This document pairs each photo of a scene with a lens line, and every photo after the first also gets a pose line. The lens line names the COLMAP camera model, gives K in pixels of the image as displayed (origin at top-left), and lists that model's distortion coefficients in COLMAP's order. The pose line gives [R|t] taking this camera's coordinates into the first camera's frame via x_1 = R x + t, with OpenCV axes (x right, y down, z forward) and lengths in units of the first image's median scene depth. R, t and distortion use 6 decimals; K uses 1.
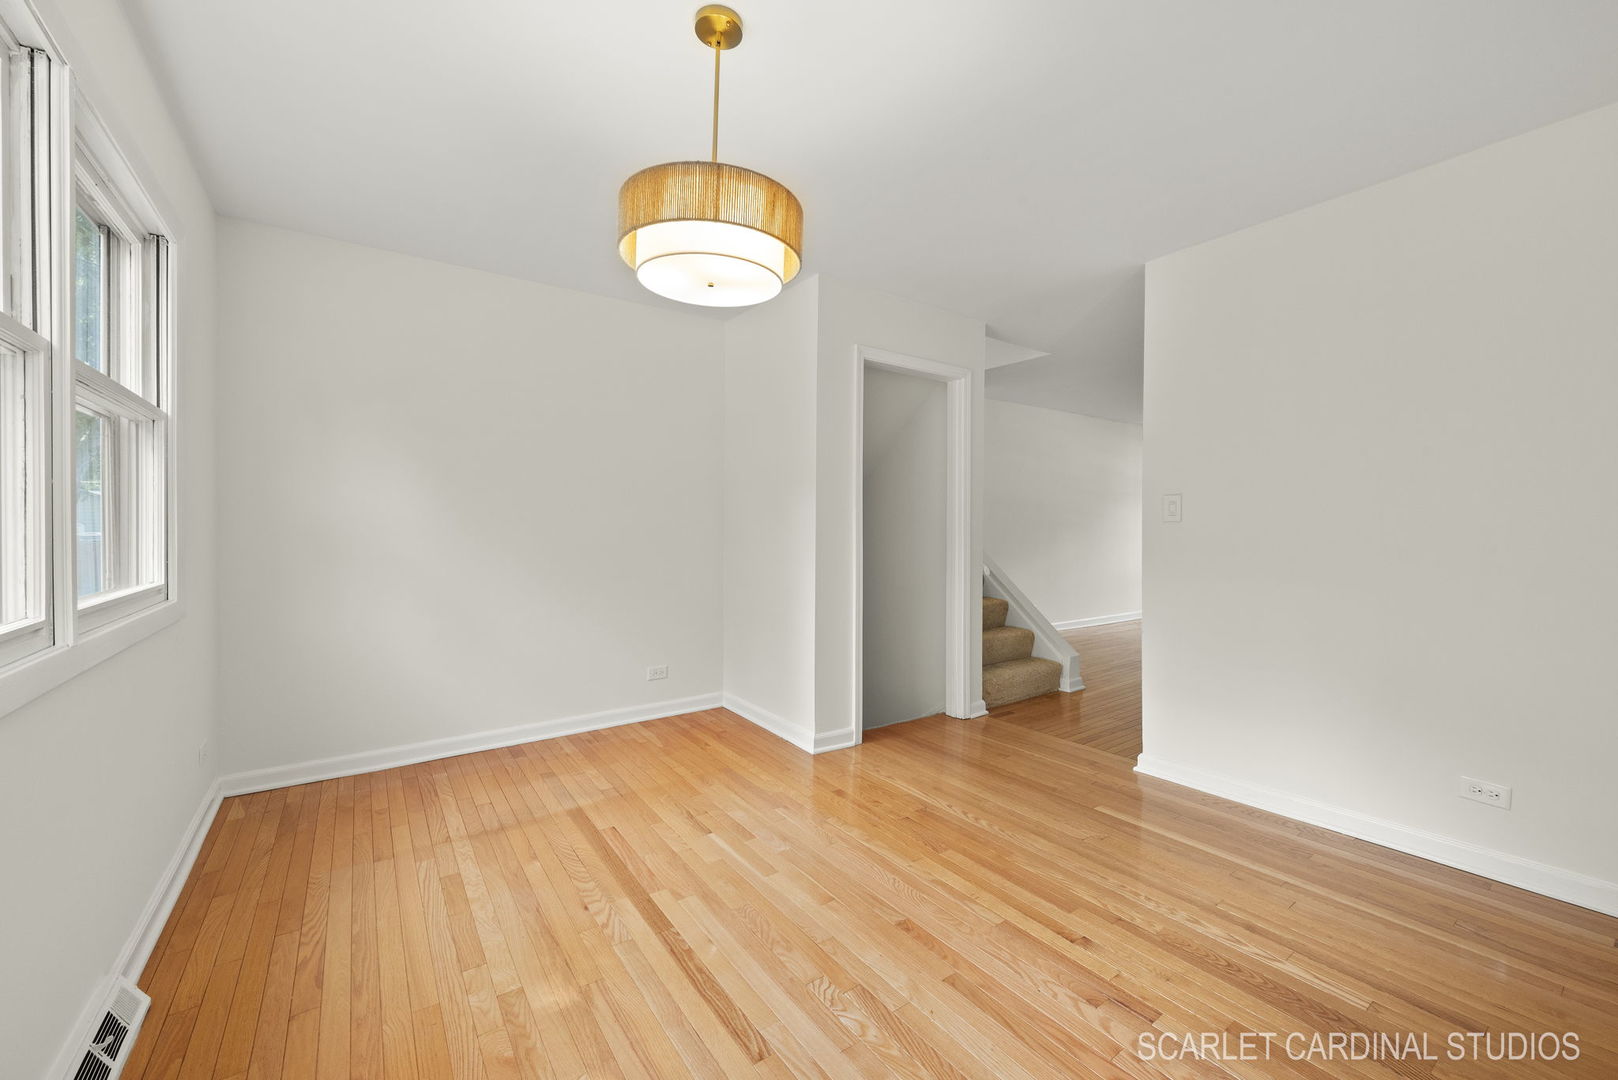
lens RADIAL K [[631.7, 0, 808.0], [0, 631.7, 536.5], [0, 0, 1]] dist [-0.001298, 0.000004]
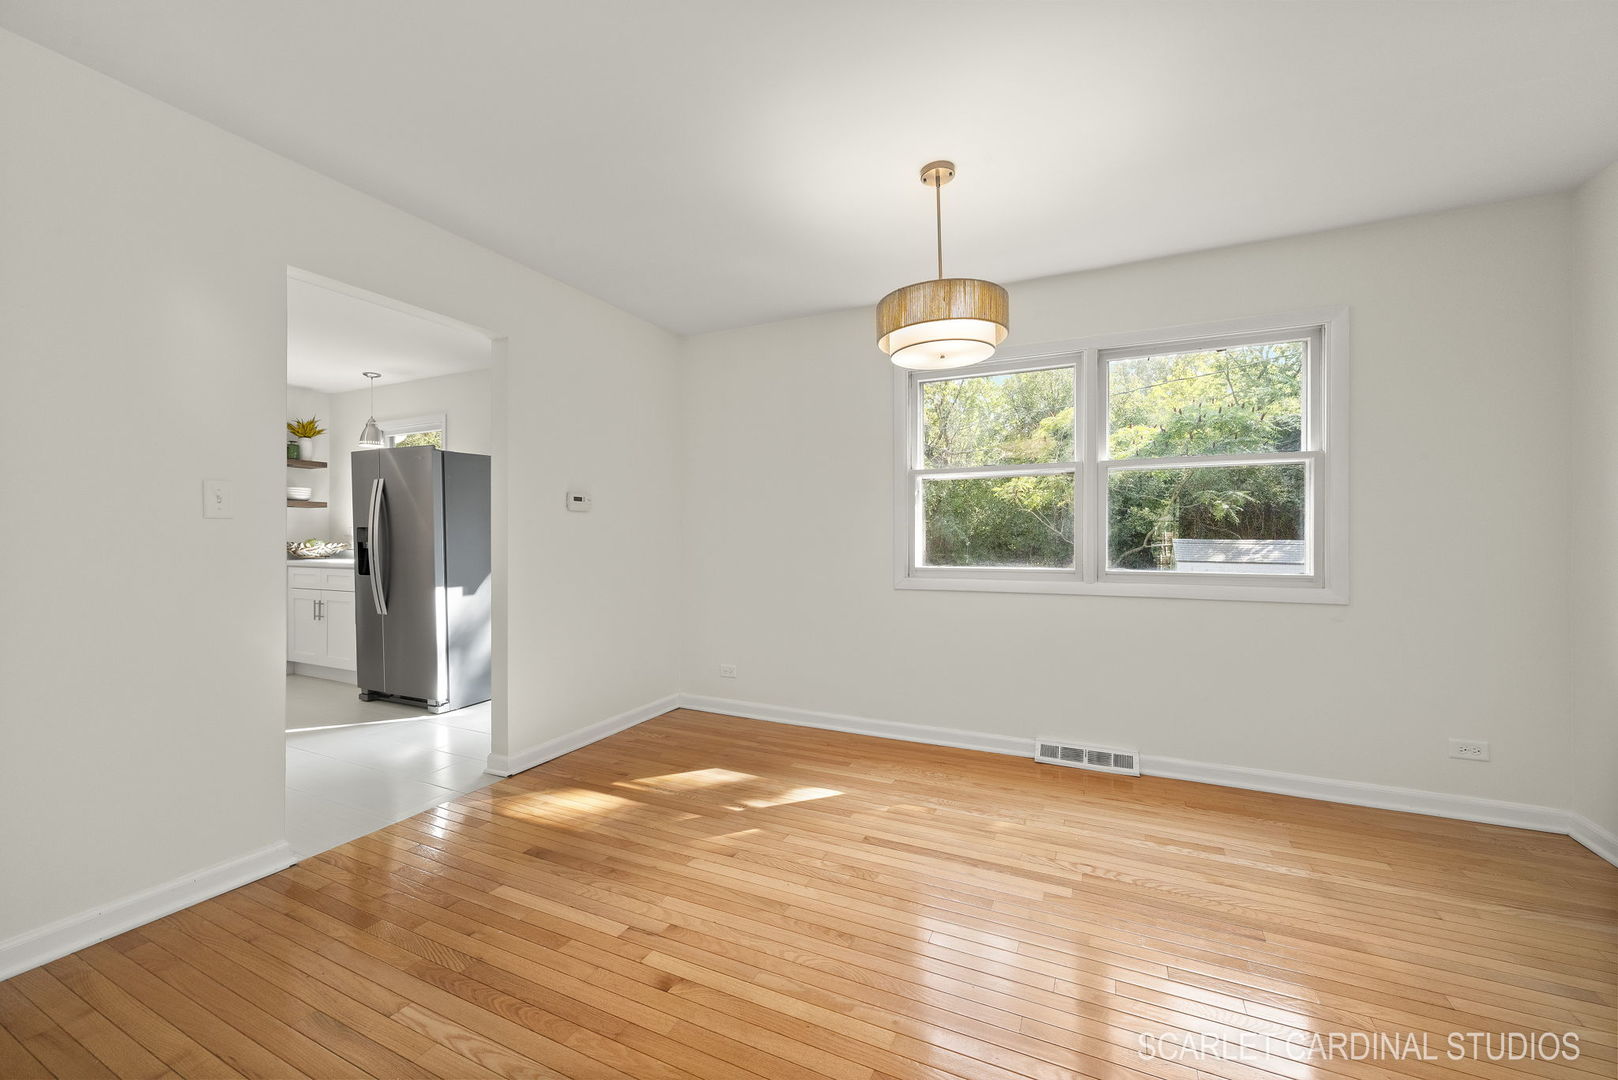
lens RADIAL K [[631.7, 0, 808.0], [0, 631.7, 536.5], [0, 0, 1]] dist [-0.001298, 0.000004]
pose [[-0.877241, 0.002436, -0.480044, 0.609270], [-0.003726, 0.999922, 0.011883, -0.028231], [0.480035, 0.012212, -0.877164, 1.628077]]
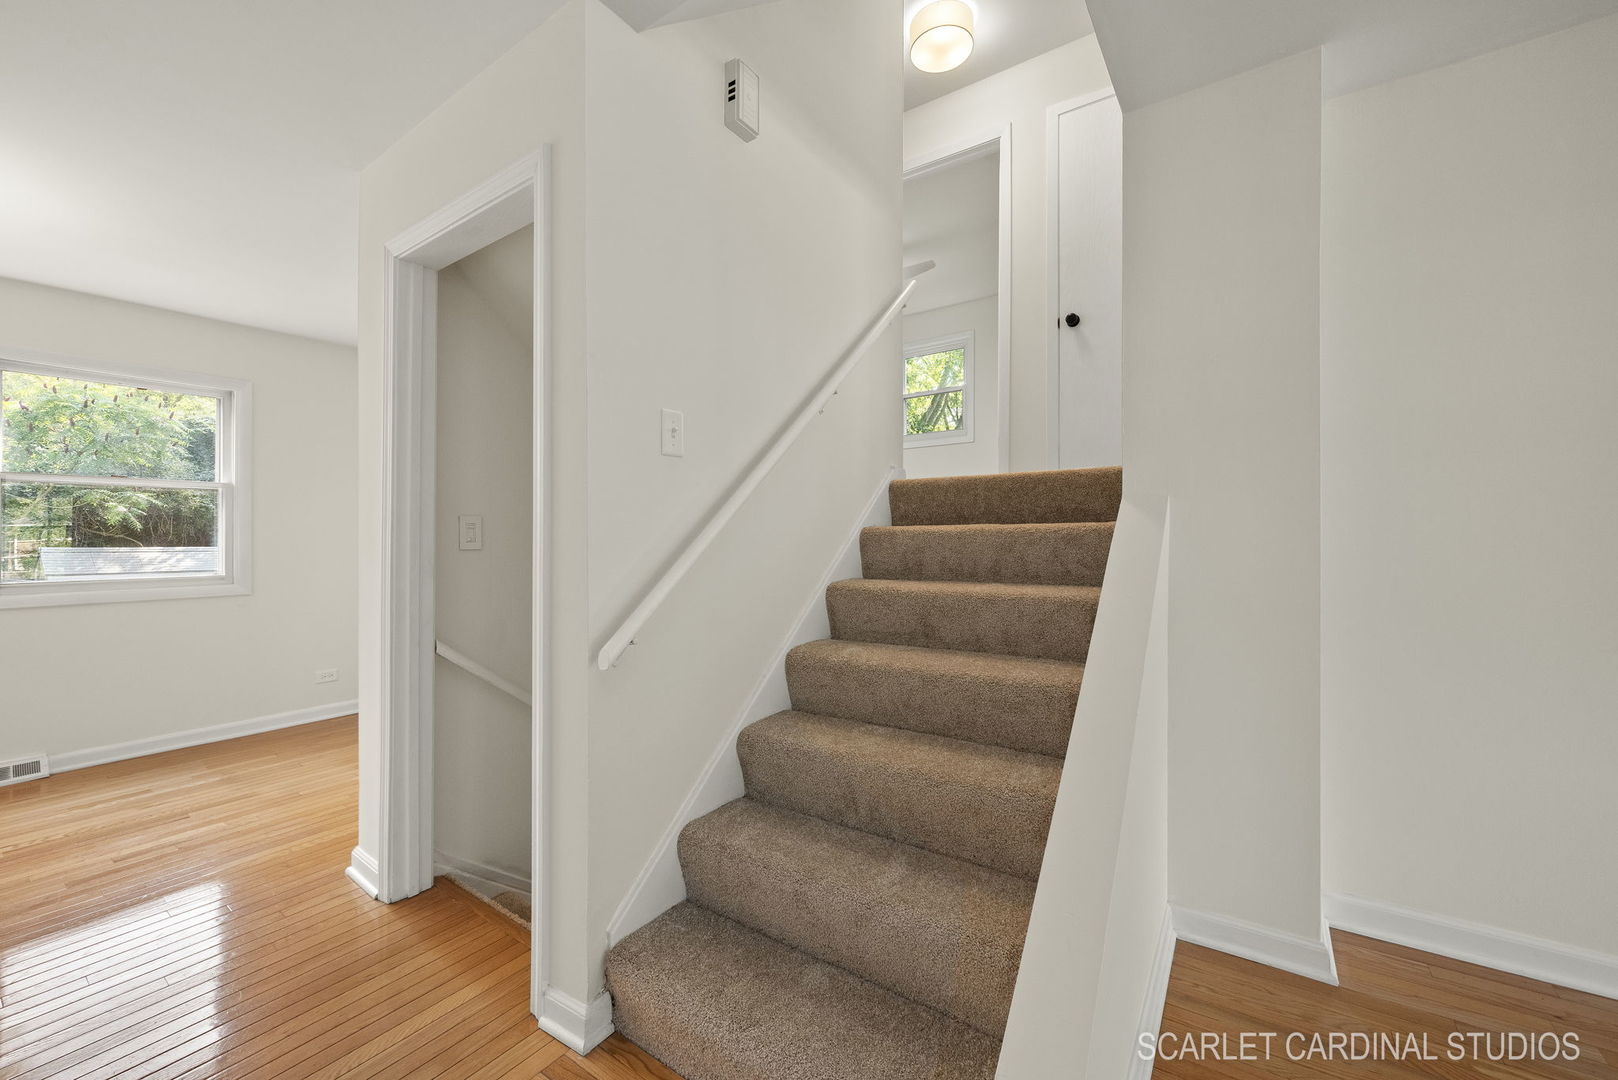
lens RADIAL K [[631.7, 0, 808.0], [0, 631.7, 536.5], [0, 0, 1]] dist [-0.001298, 0.000004]
pose [[0.339062, -0.003751, -0.940757, 1.307764], [-0.006477, 0.999959, -0.006322, -0.044663], [0.940742, 0.008237, 0.339024, 1.933313]]
